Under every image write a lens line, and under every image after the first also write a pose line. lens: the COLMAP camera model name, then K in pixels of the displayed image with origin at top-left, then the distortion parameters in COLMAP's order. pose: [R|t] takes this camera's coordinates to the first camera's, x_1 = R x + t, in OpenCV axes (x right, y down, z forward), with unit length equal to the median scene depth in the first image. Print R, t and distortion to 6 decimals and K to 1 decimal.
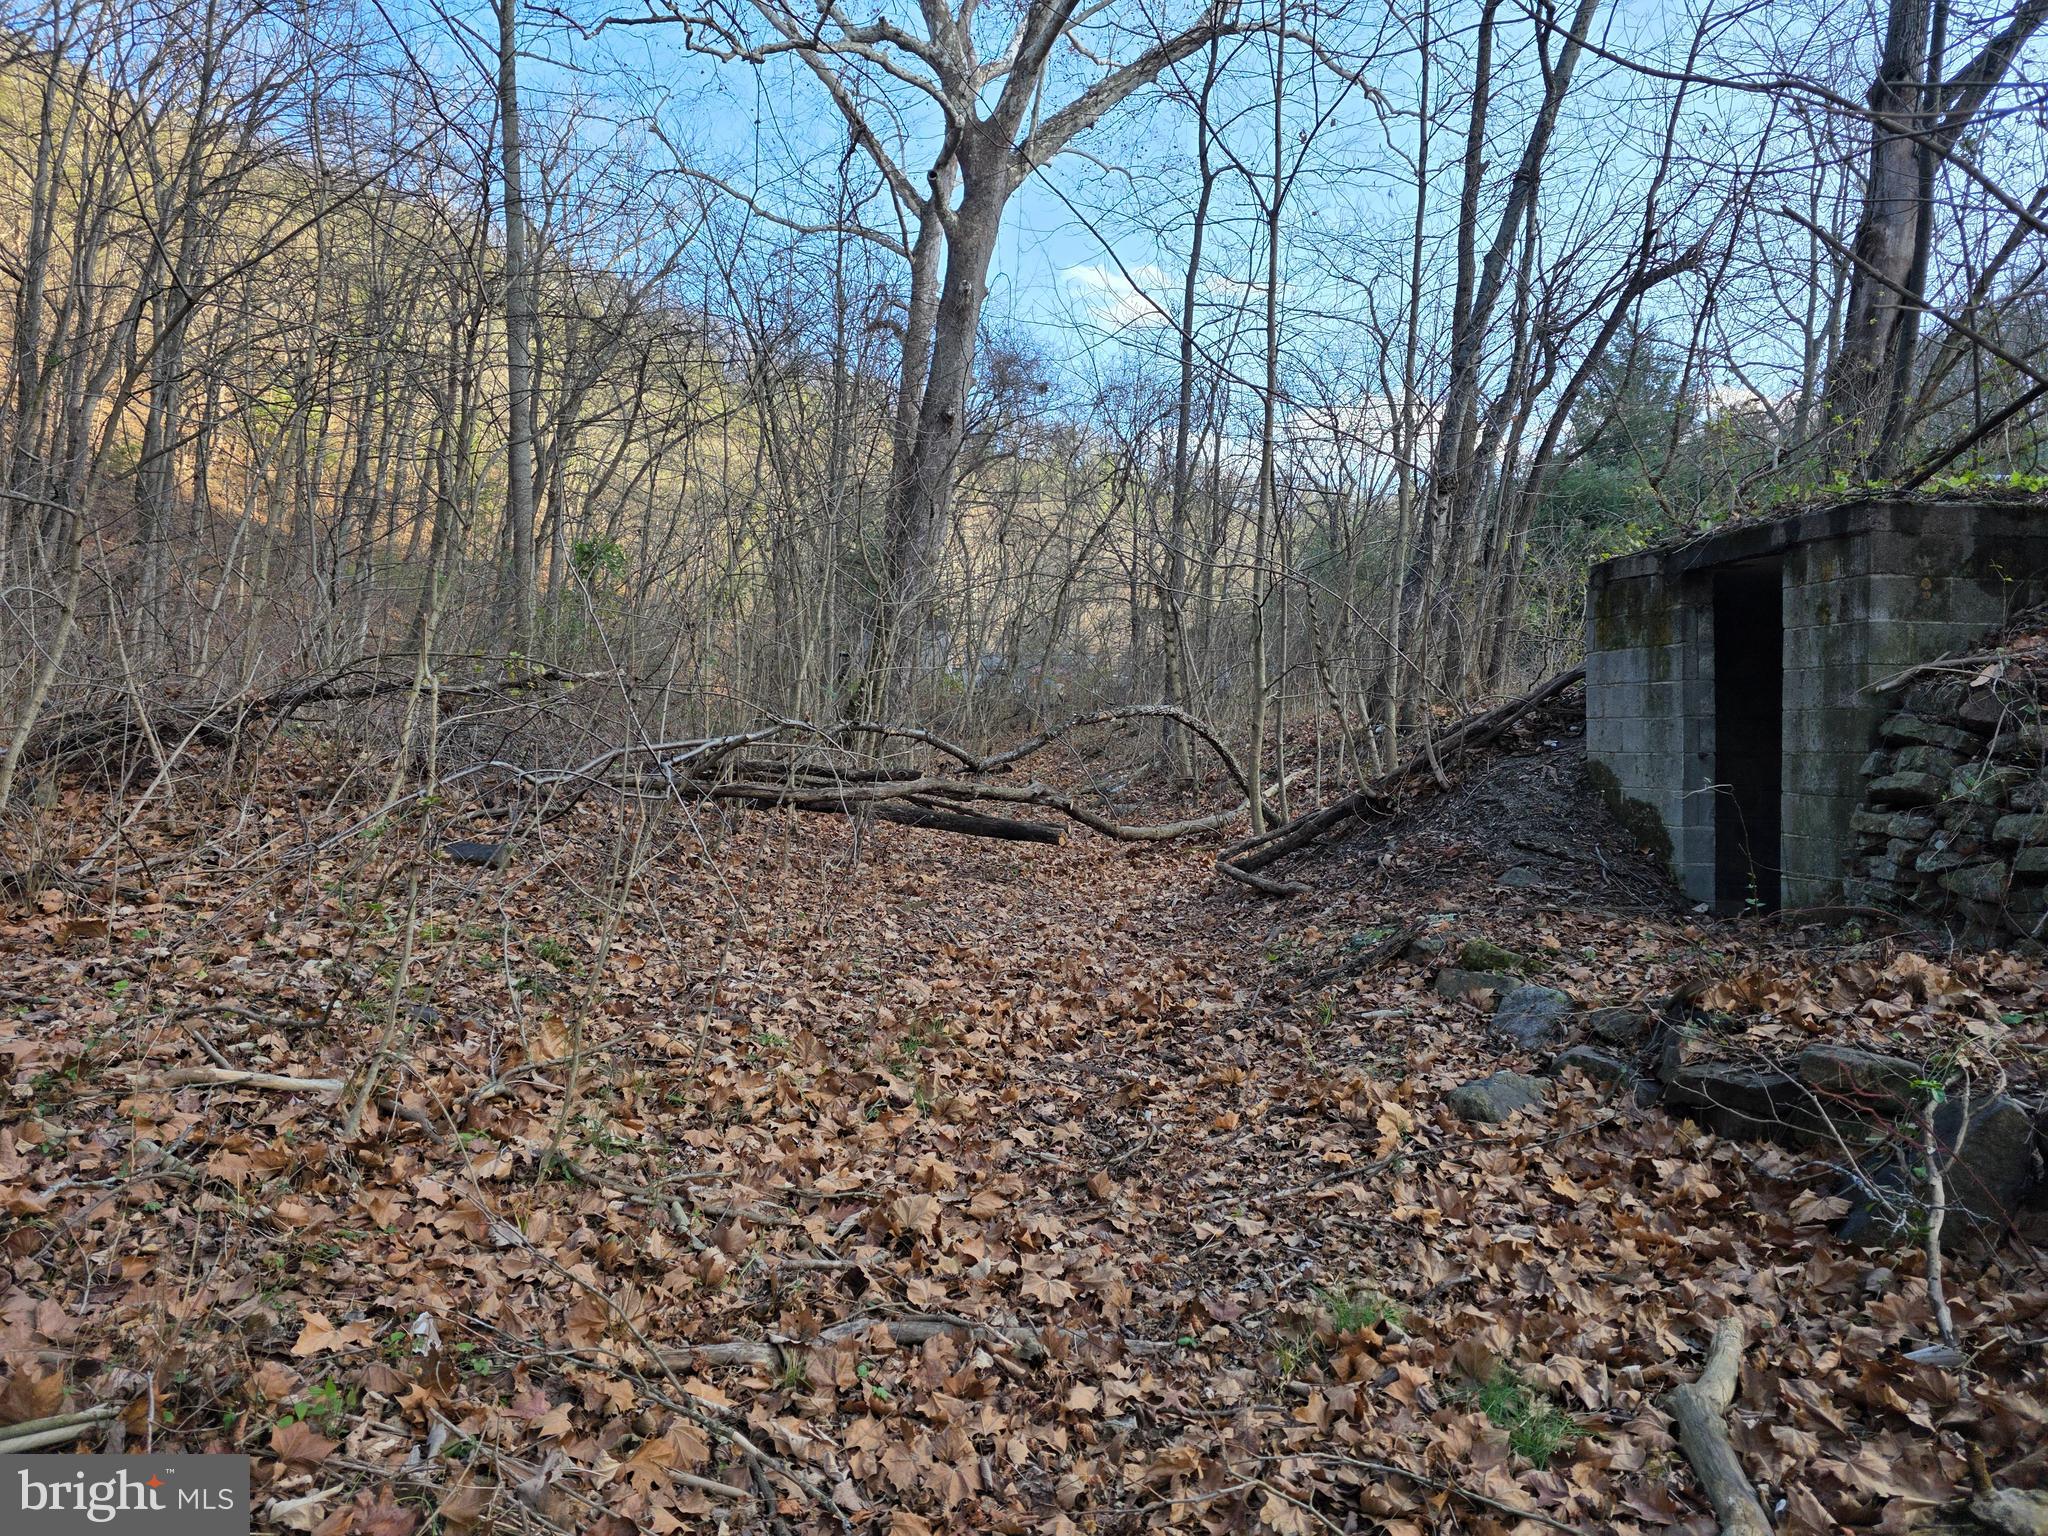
lens RADIAL K [[1352.6, 0, 1025.7], [0, 1352.6, 731.2], [0, 0, 1]] dist [-0.004114, -0.000946]
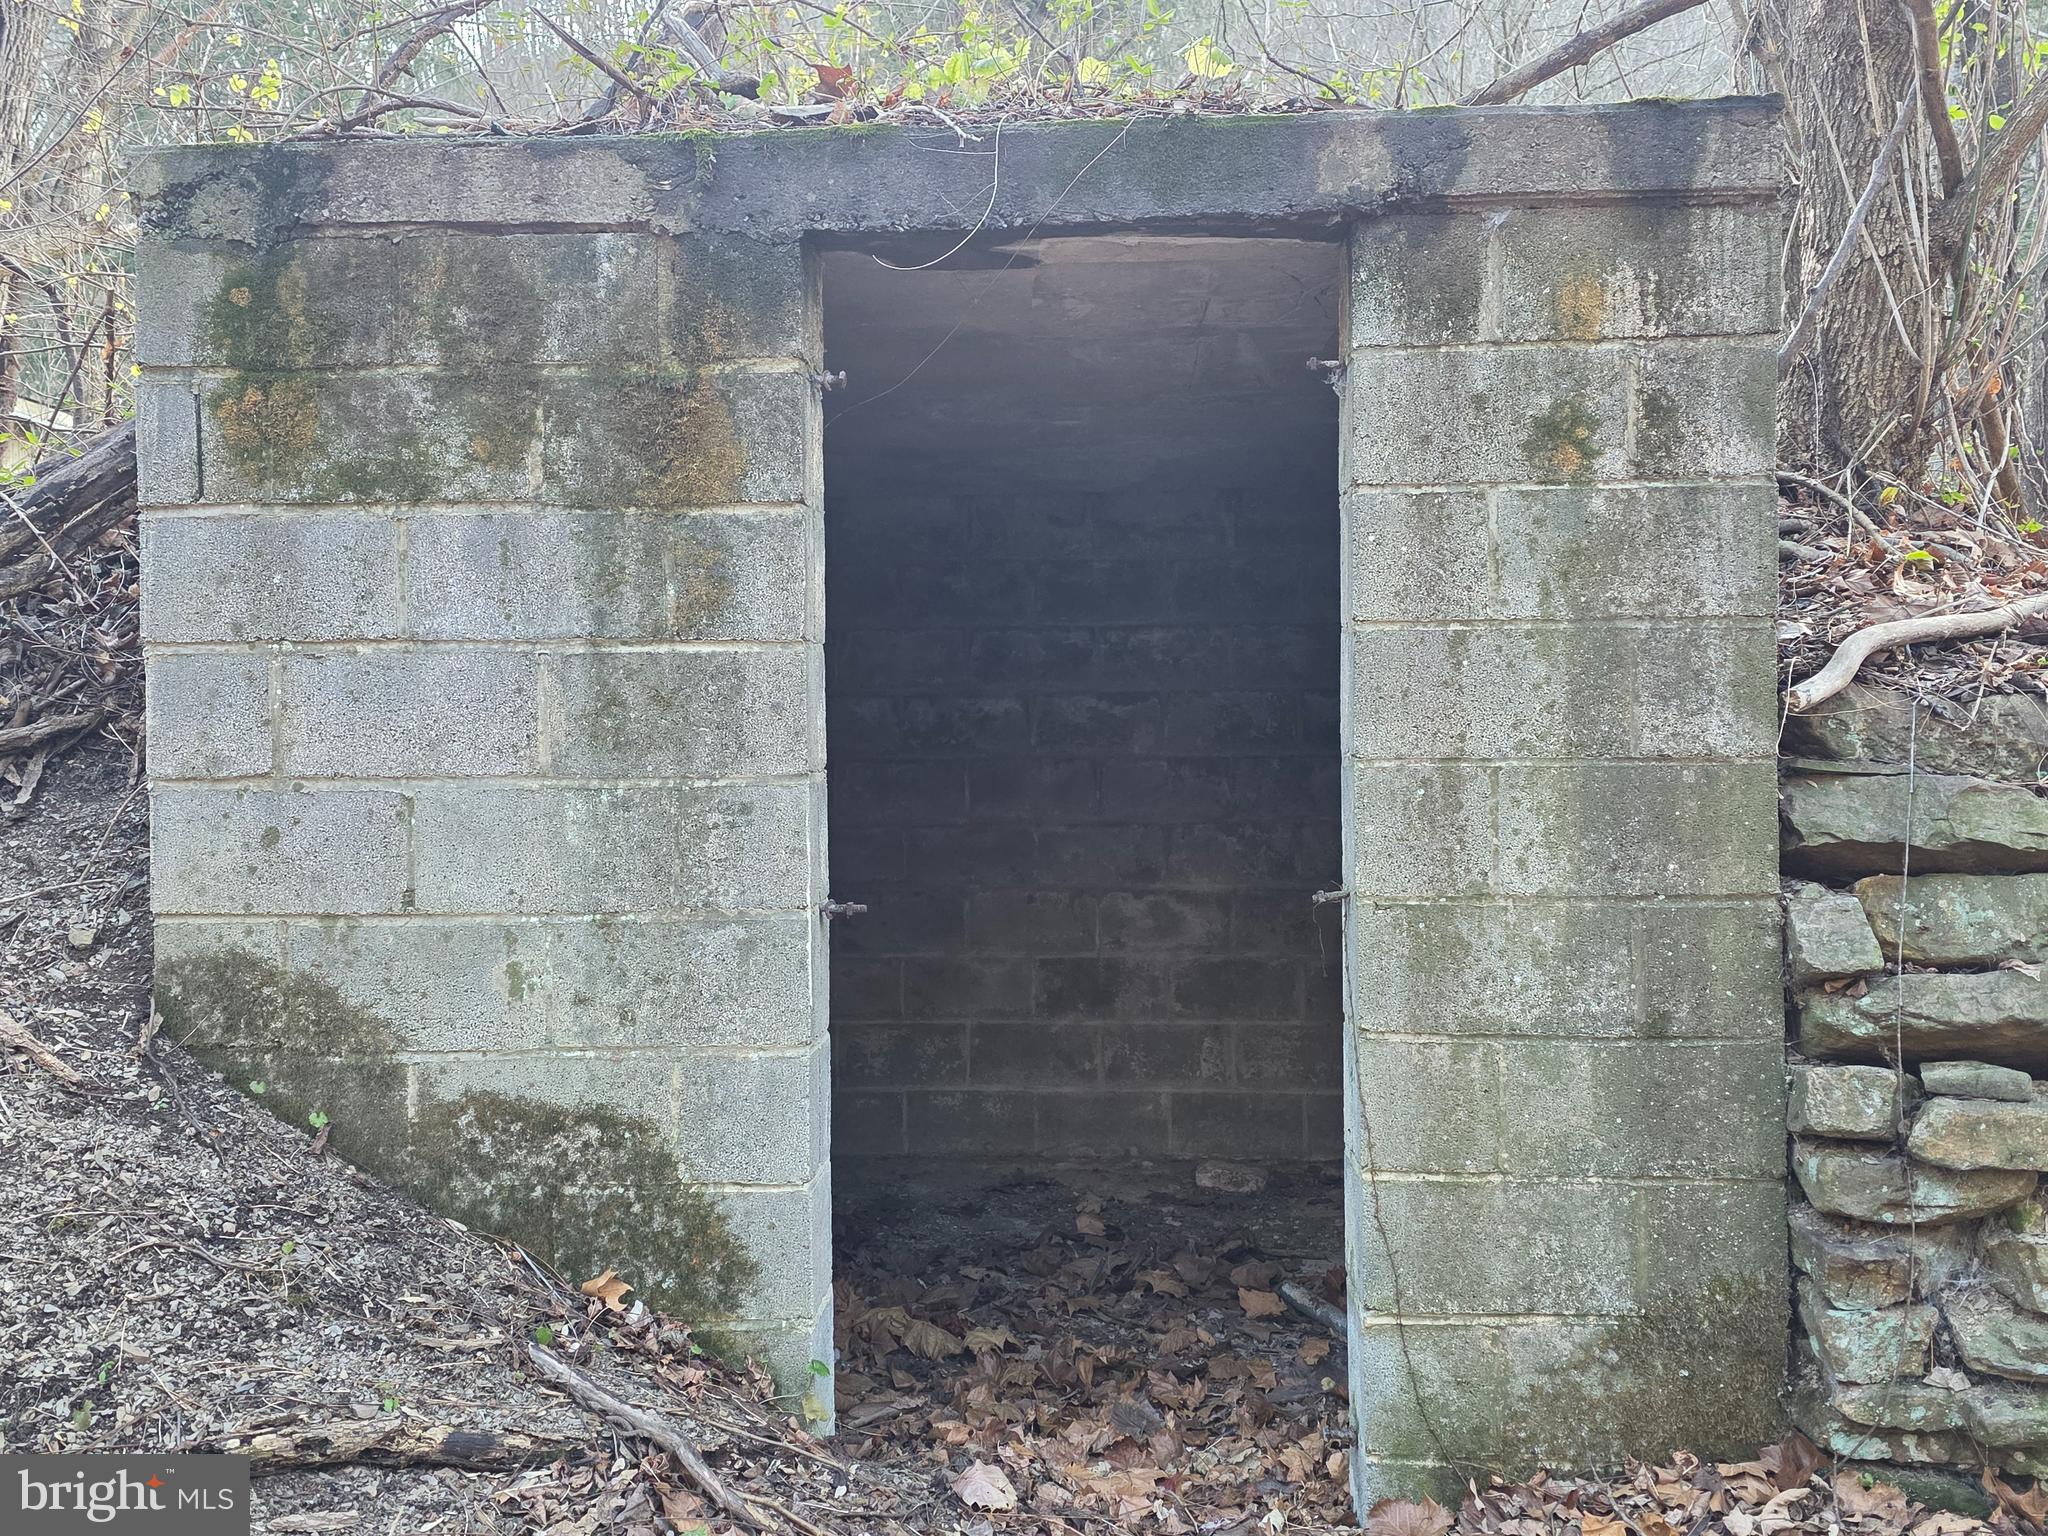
lens RADIAL K [[1747.9, 0, 1020.6], [0, 1747.9, 751.1], [0, 0, 1]] dist [0.027495, -0.000124]
pose [[0.180933, -0.024060, 0.983201, 0.143452], [0.004022, 0.999710, 0.023724, -0.022882], [-0.983487, -0.000338, 0.180977, 0.859081]]
